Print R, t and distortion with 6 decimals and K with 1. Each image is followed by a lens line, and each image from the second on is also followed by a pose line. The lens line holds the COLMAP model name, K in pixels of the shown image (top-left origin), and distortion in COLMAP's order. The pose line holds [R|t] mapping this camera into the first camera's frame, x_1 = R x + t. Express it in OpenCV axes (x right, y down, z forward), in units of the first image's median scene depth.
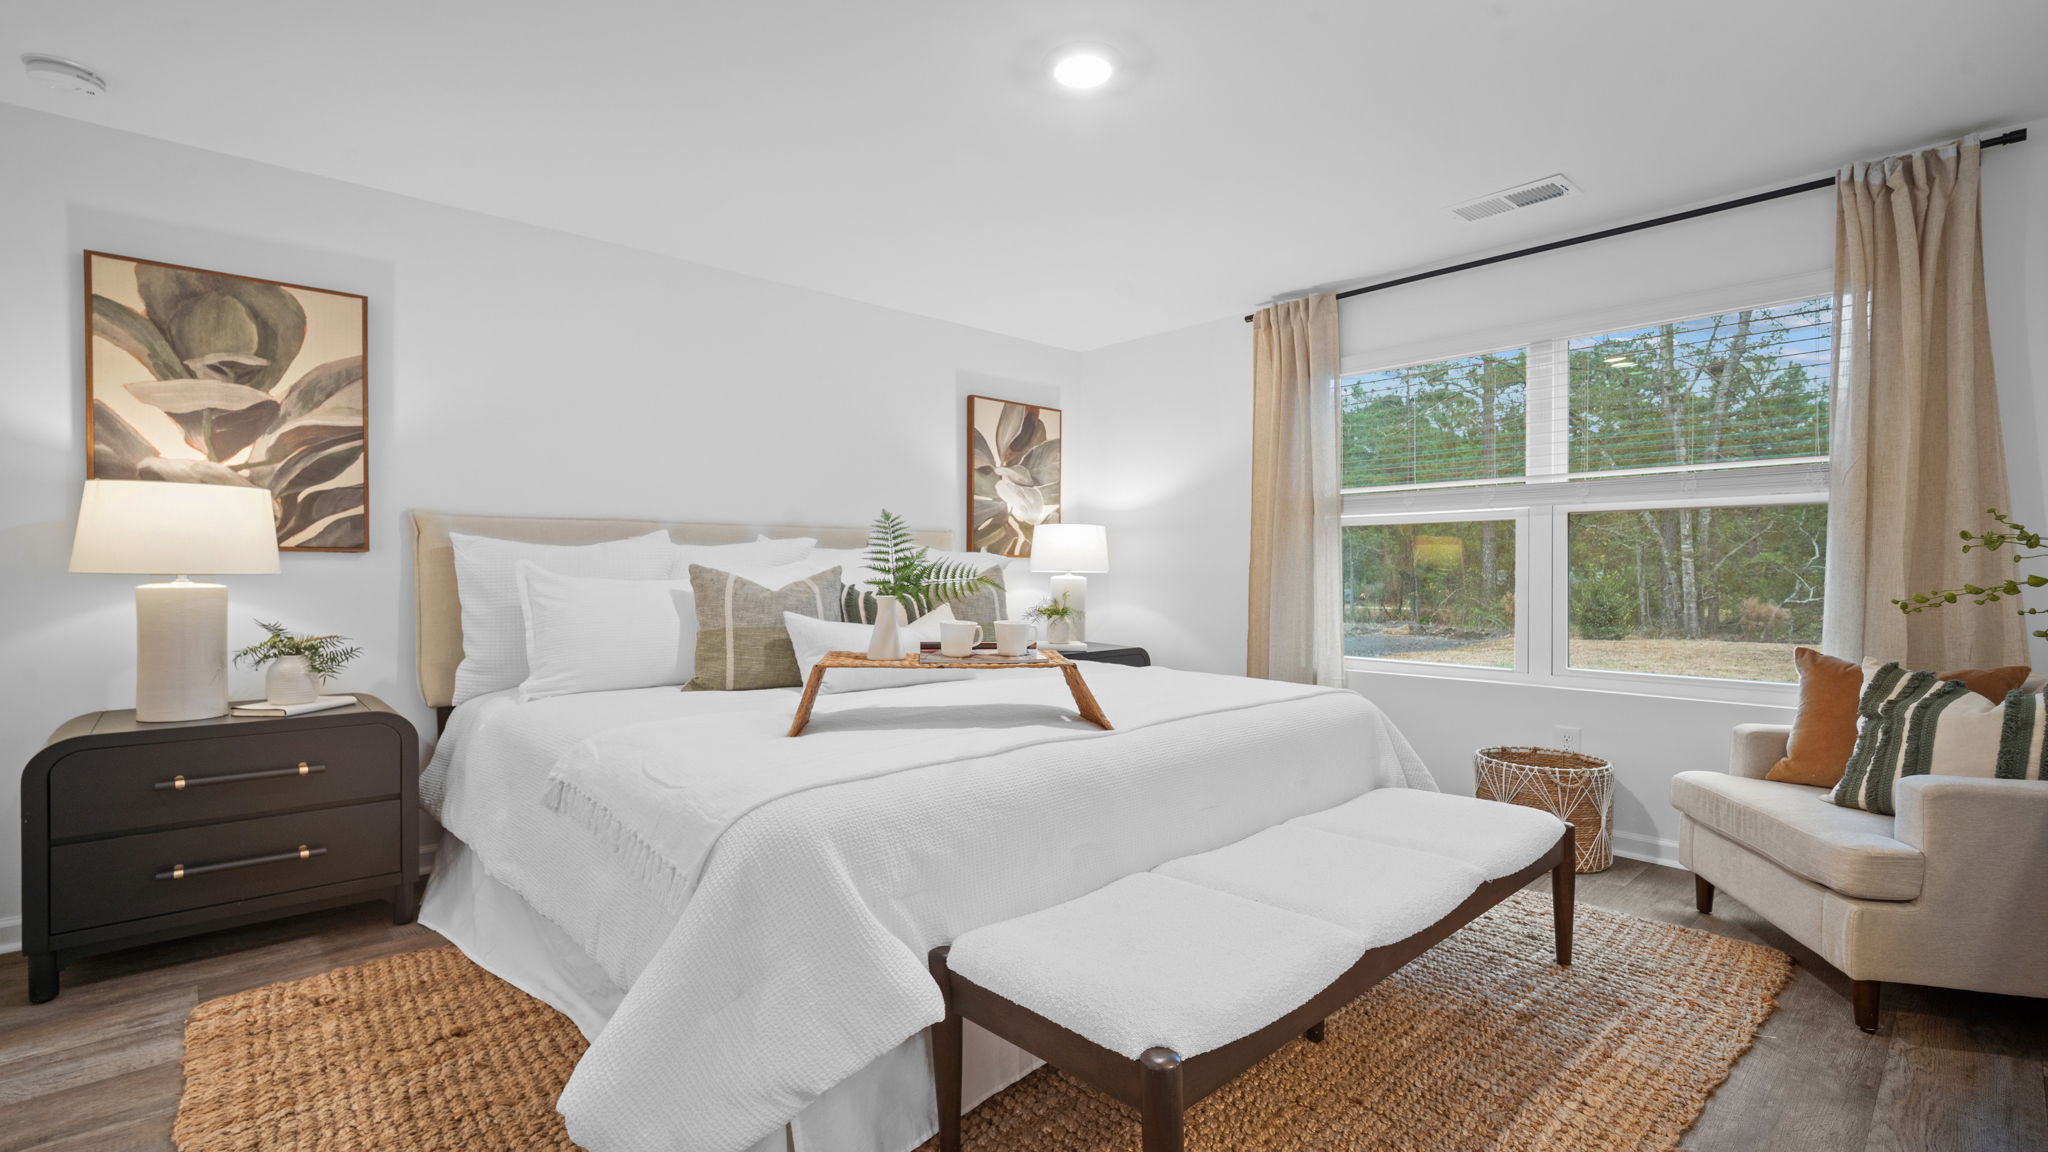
lens RADIAL K [[913.2, 0, 1000.7], [0, 913.2, 651.9], [0, 0, 1]] dist [-0.009885, 0.001495]
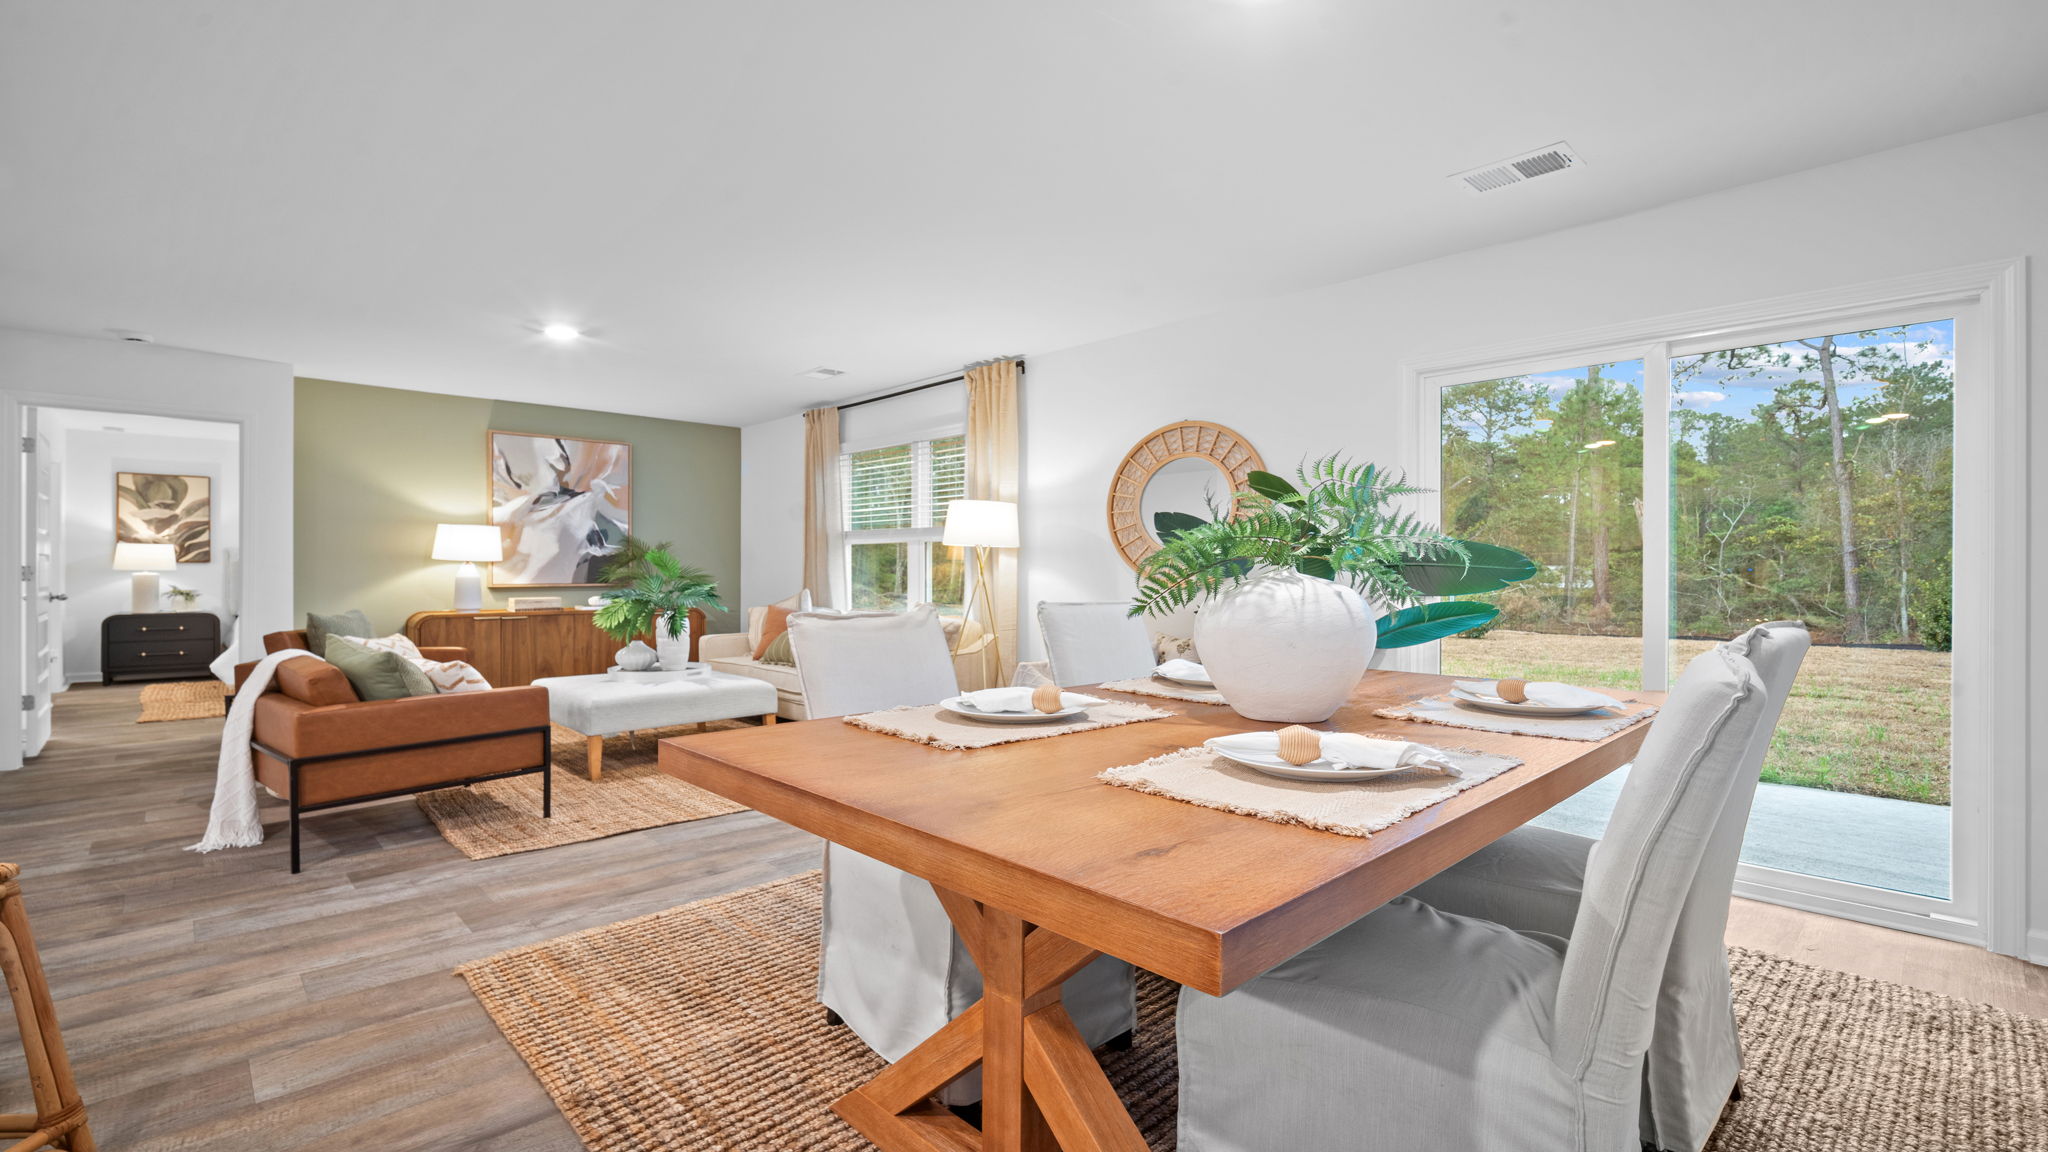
lens RADIAL K [[913.2, 0, 999.7], [0, 913.2, 627.6], [0, 0, 1]] dist [-0.009885, 0.001495]
pose [[0.999916, 0.004127, 0.012303, 2.002901], [-0.004145, 0.999990, 0.001449, 0.095111], [-0.012296, -0.001500, 0.999923, -2.163434]]
